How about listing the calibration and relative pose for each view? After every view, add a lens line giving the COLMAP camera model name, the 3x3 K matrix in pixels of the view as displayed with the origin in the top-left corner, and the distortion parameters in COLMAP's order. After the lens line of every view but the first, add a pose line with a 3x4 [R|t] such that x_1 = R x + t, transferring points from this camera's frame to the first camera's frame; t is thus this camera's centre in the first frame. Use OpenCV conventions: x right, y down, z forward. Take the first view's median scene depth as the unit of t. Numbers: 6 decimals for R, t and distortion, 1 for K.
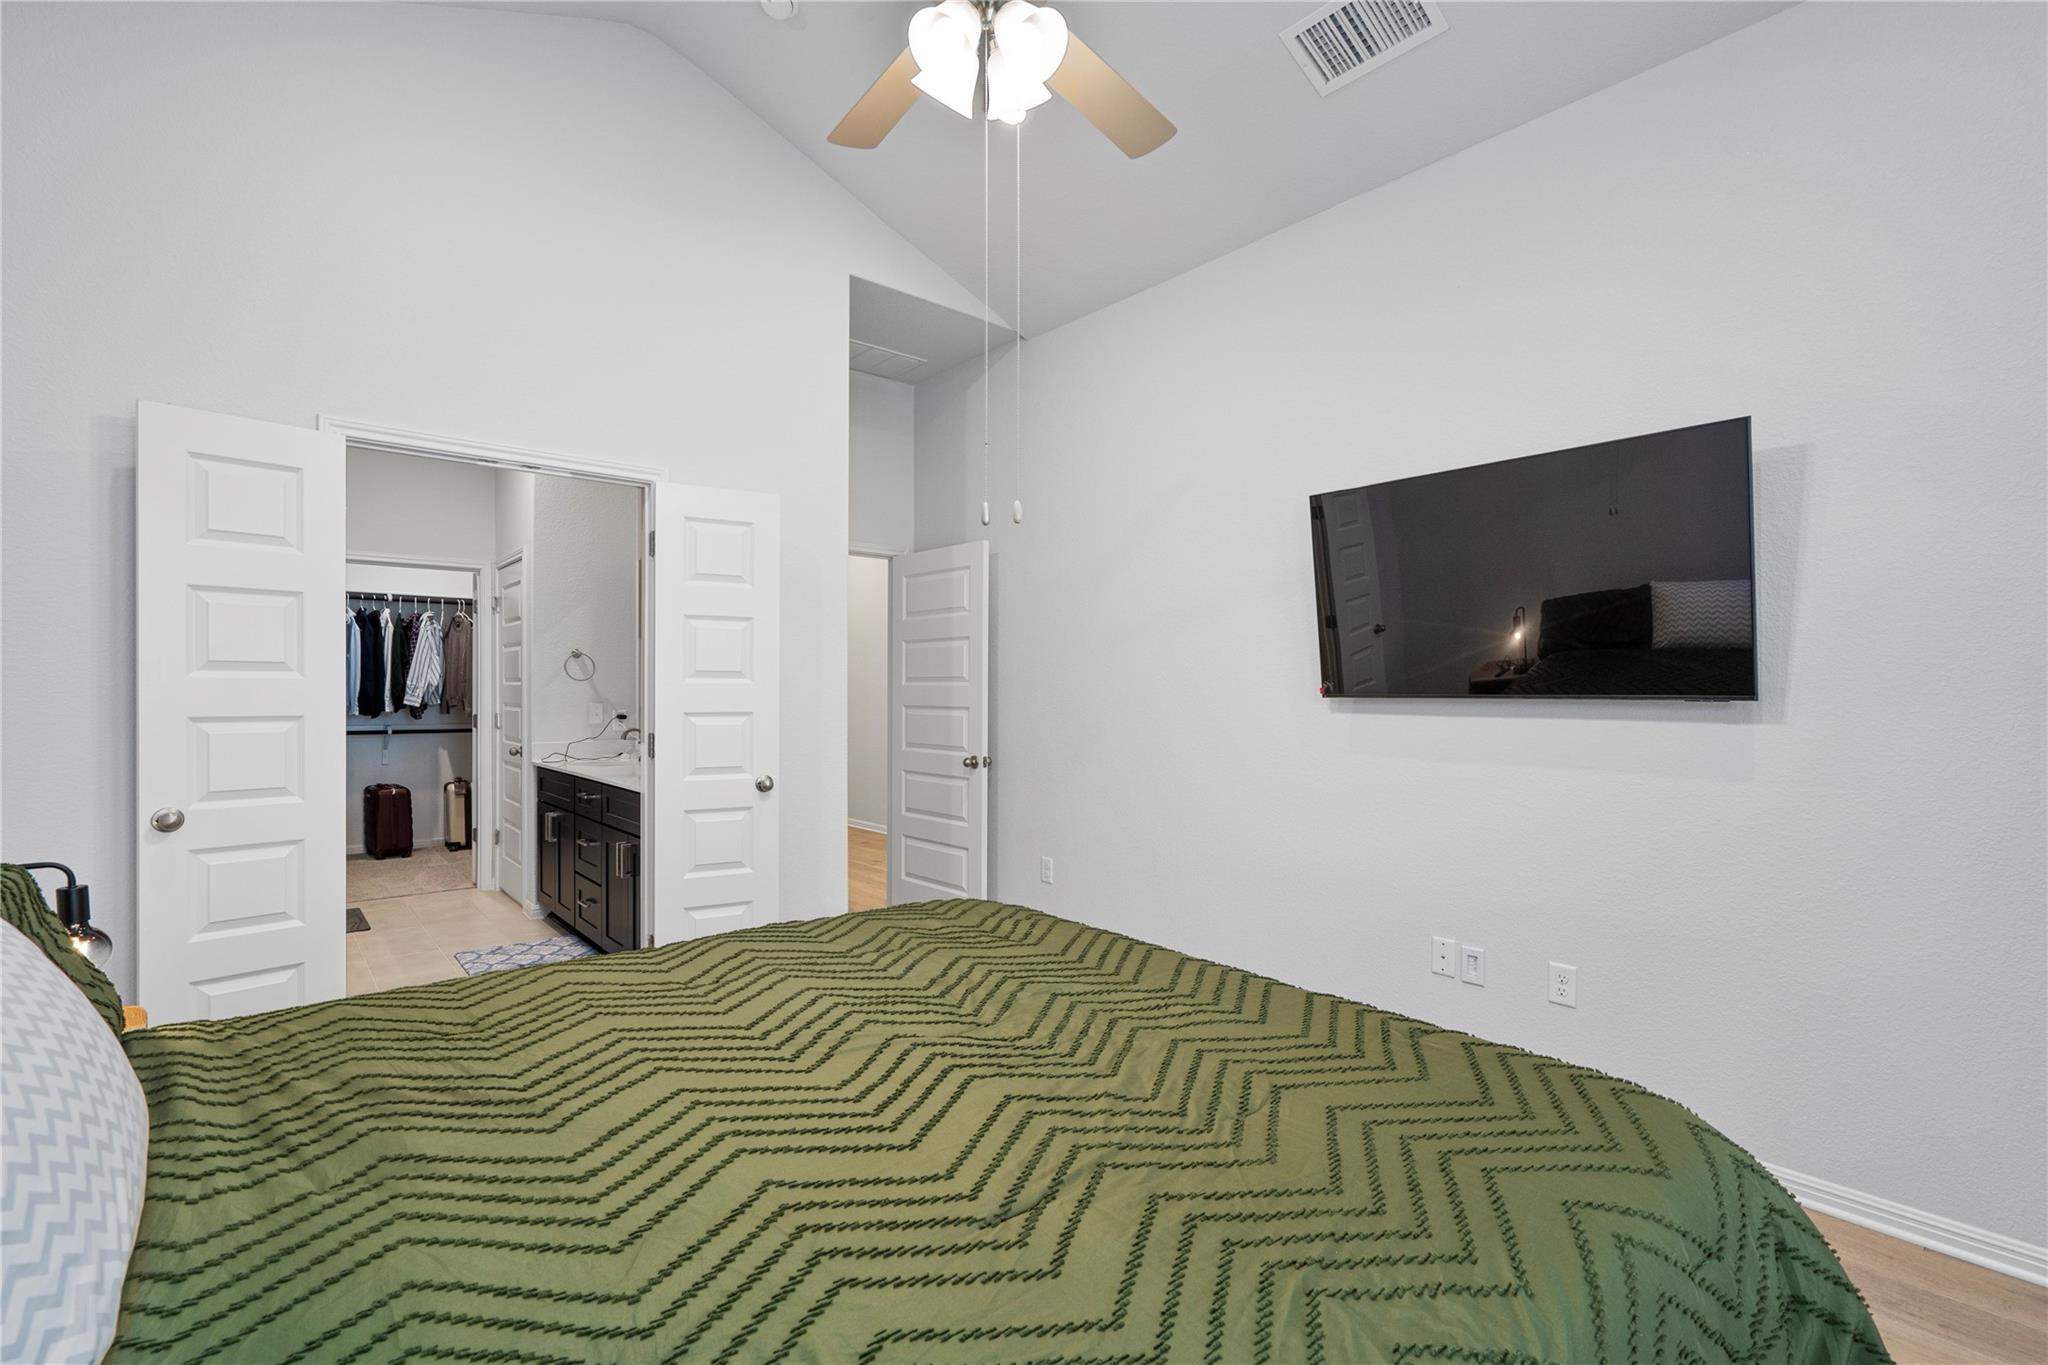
lens RADIAL K [[928.3, 0, 1023.5], [0, 928.3, 699.0], [0, 0, 1]] dist [-0.004637, 0.001009]
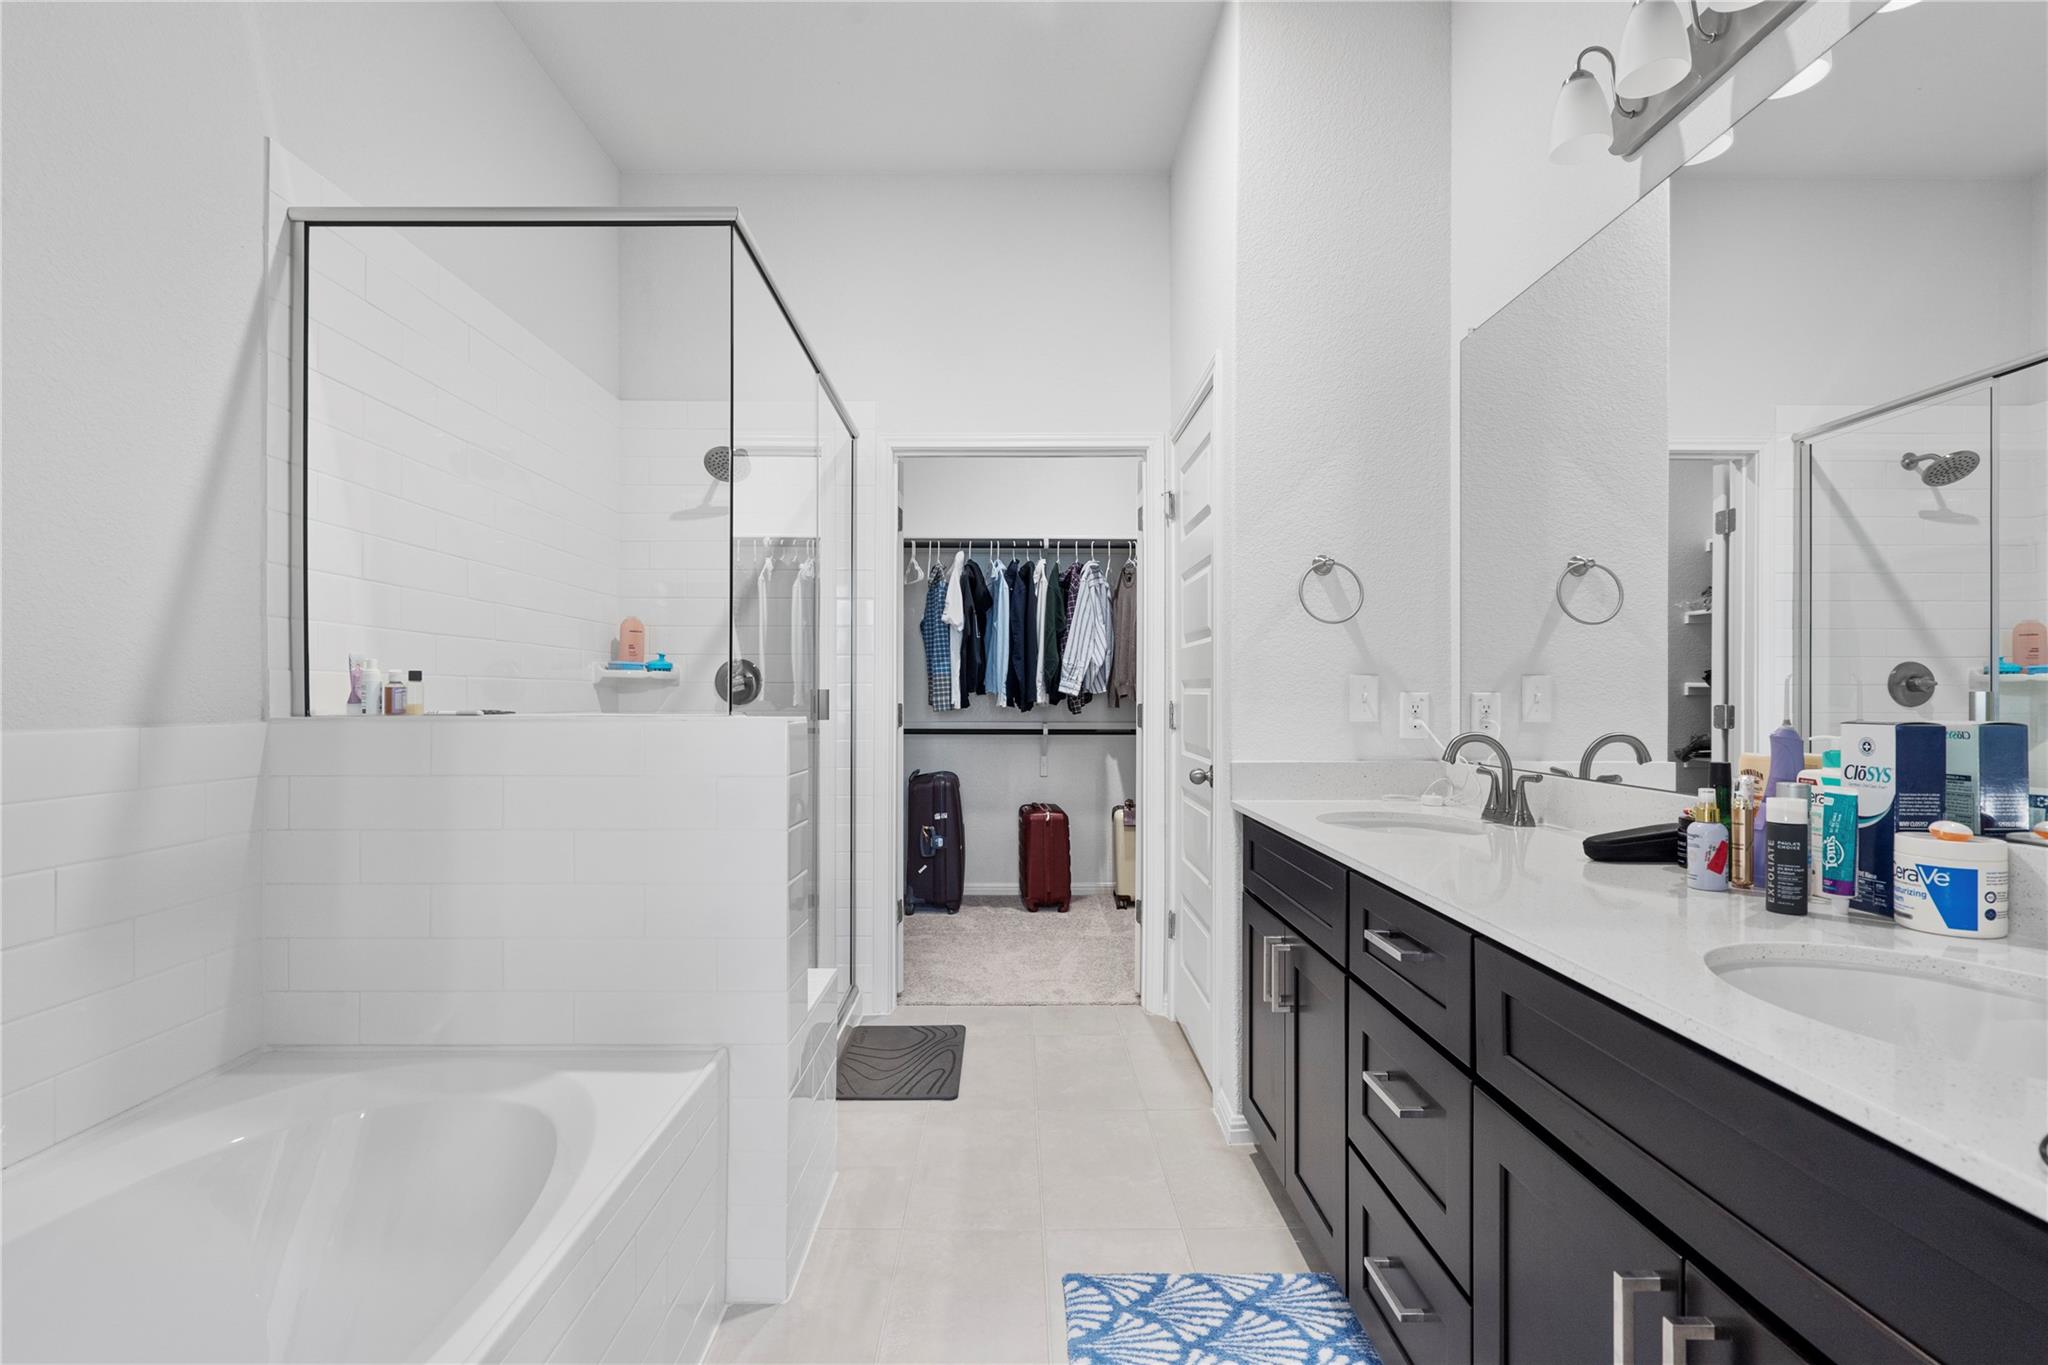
lens RADIAL K [[975.0, 0, 1021.4], [0, 975.0, 693.3], [0, 0, 1]] dist [-0.008732, 0.002071]
pose [[0.772682, -0.003825, -0.634782, -0.223113], [-0.004154, 0.999930, -0.011081, 0.014360], [0.634780, 0.011199, 0.772612, 0.410659]]
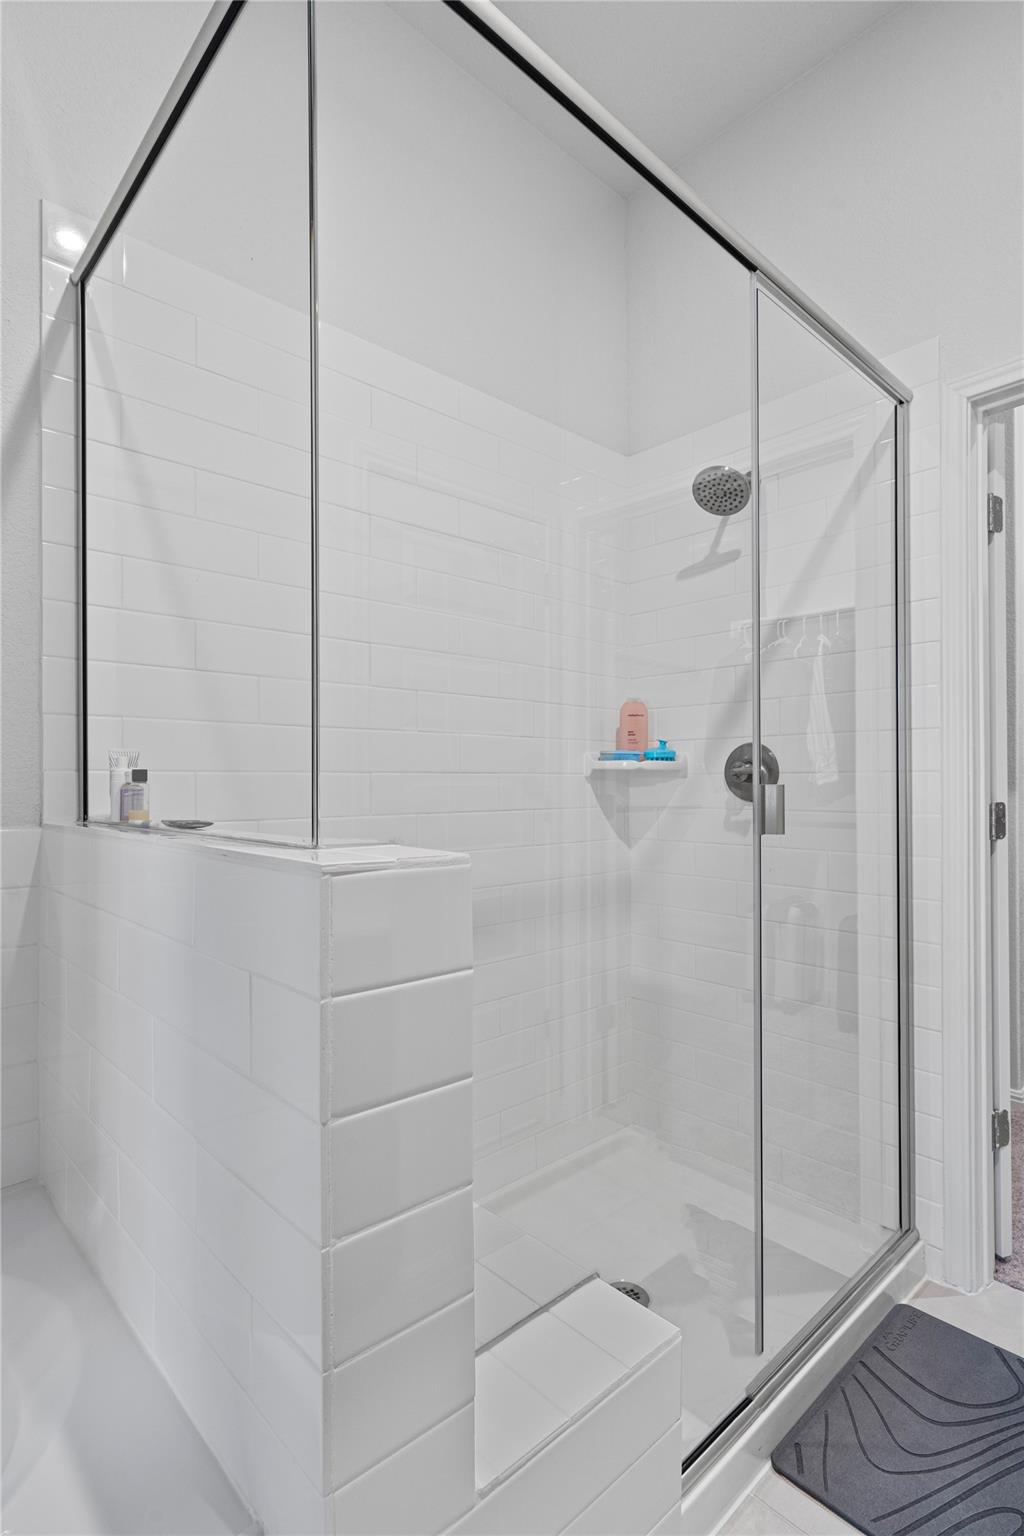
lens RADIAL K [[786.4, 0, 503.5], [0, 786.4, 776.2], [0, 0, 1]] dist [0.003212, 0.000786]
pose [[0.054089, -0.008409, -0.998501, -0.343338], [-0.004490, 0.999952, -0.008665, 0.008497], [0.998526, 0.004952, 0.054049, 0.586805]]
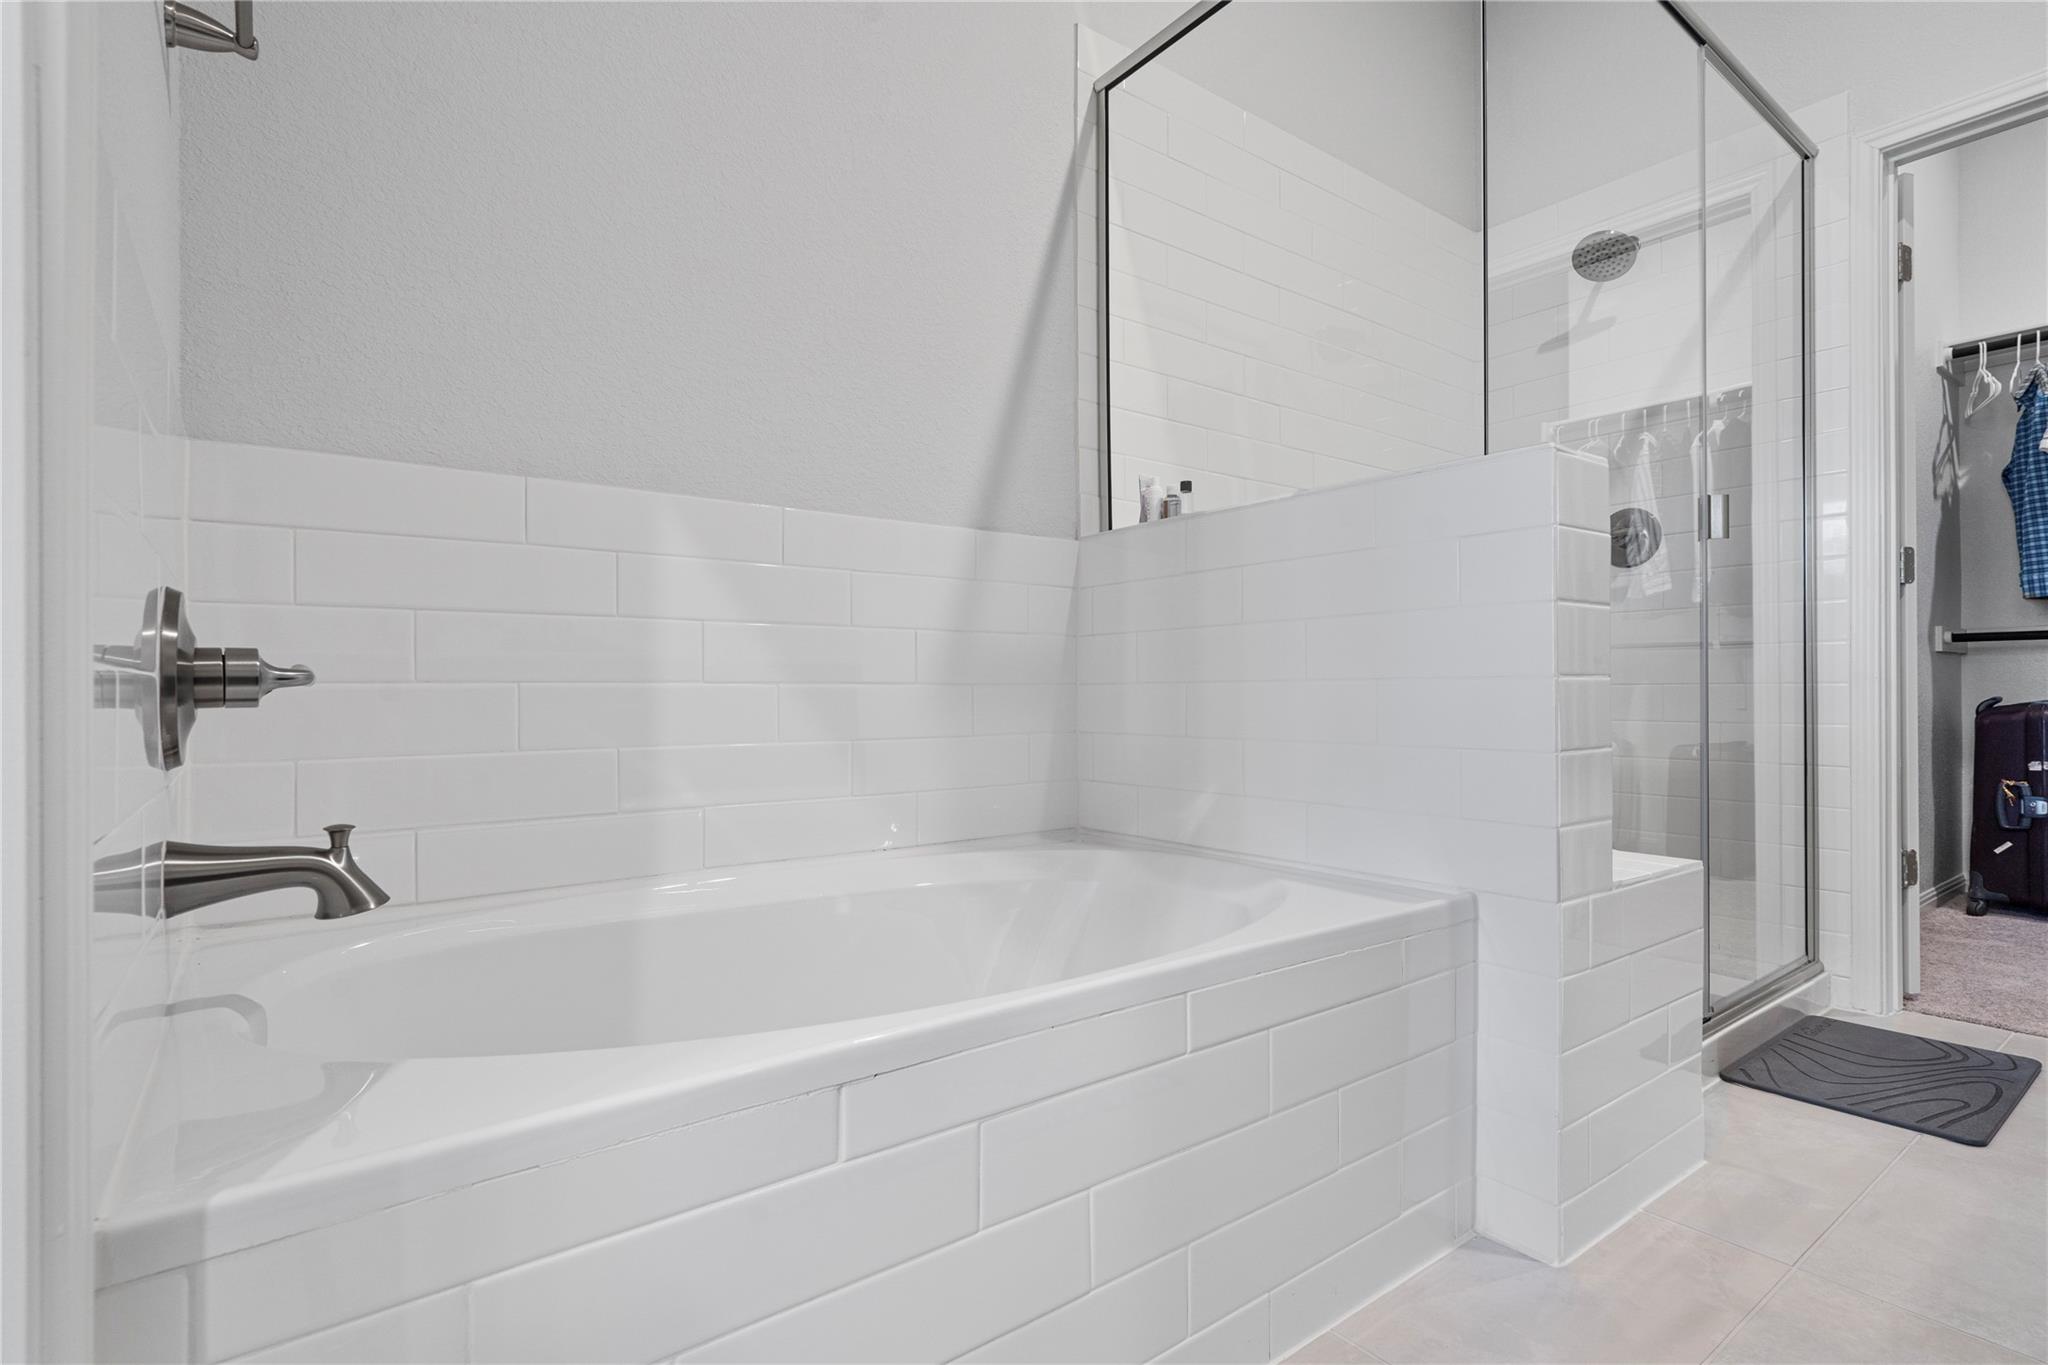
lens RADIAL K [[1001.3, 0, 1008.0], [0, 1001.3, 684.4], [0, 0, 1]] dist [0.000545, -0.000471]
pose [[-0.051134, -0.007433, -0.998664, -0.241629], [-0.005994, 0.999957, -0.007135, 0.065809], [0.998674, 0.005621, -0.051176, 0.477849]]
